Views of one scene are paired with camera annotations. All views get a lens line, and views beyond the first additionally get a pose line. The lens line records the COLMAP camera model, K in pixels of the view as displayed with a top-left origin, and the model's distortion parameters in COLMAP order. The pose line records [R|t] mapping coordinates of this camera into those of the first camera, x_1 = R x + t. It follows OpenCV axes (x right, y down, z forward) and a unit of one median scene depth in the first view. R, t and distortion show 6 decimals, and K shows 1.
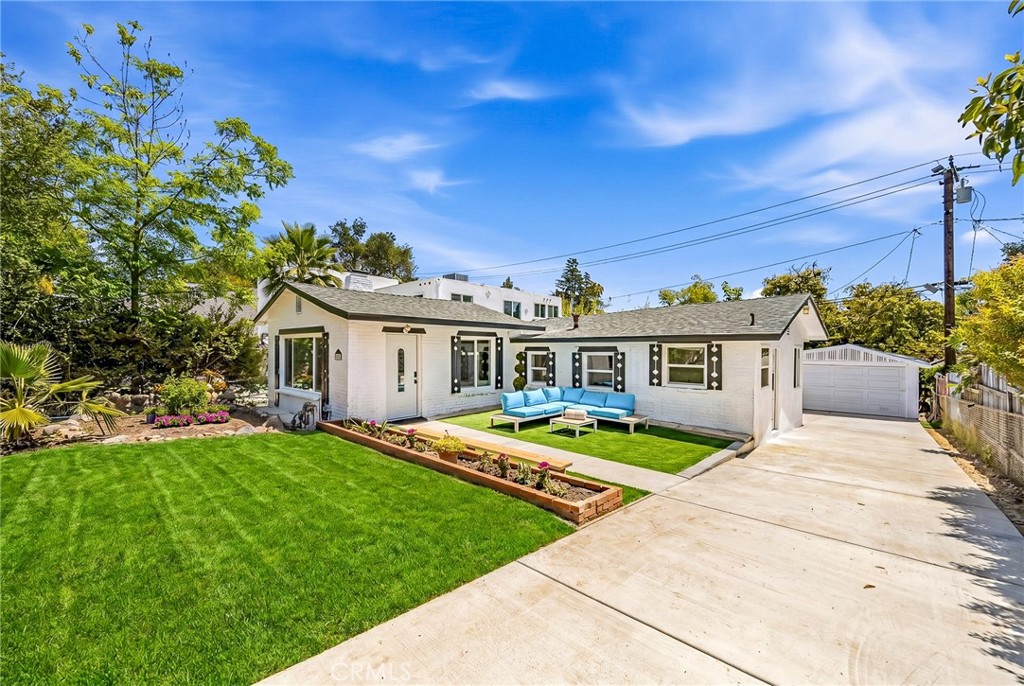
lens RADIAL K [[402.0, 0, 509.6], [0, 402.0, 350.5], [0, 0, 1]] dist [-0.002147, -0.000711]
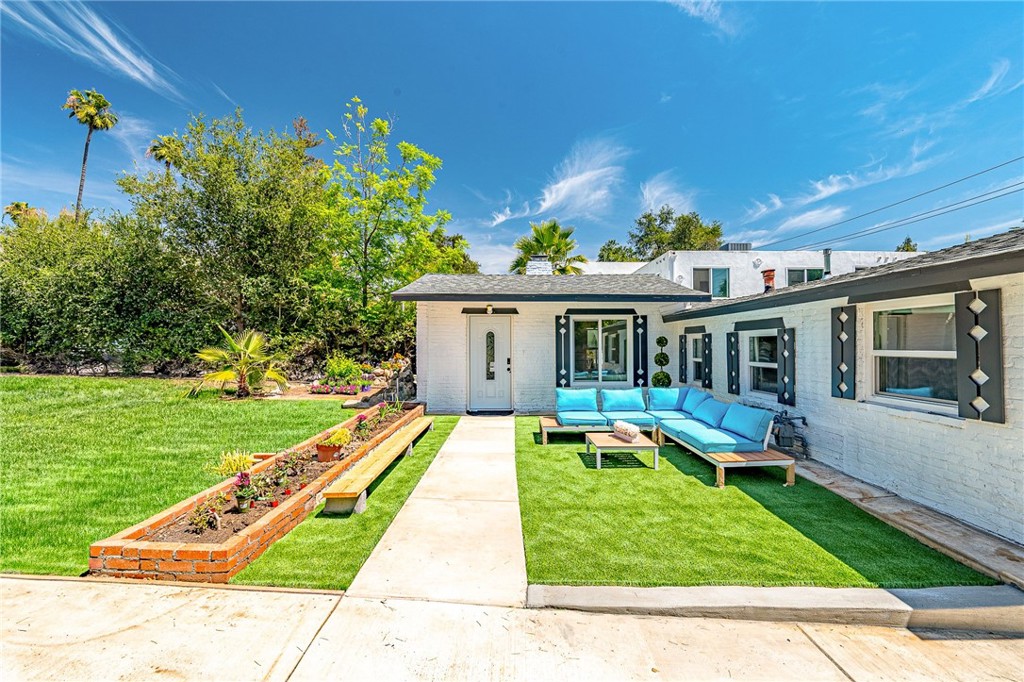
lens RADIAL K [[414.4, 0, 520.6], [0, 414.4, 340.9], [0, 0, 1]] dist [-0.000199, 0.000078]
pose [[0.683021, -0.011633, -0.730306, 0.441540], [0.001603, 0.999895, -0.014429, 0.028828], [0.730397, 0.008685, 0.682968, 0.404659]]
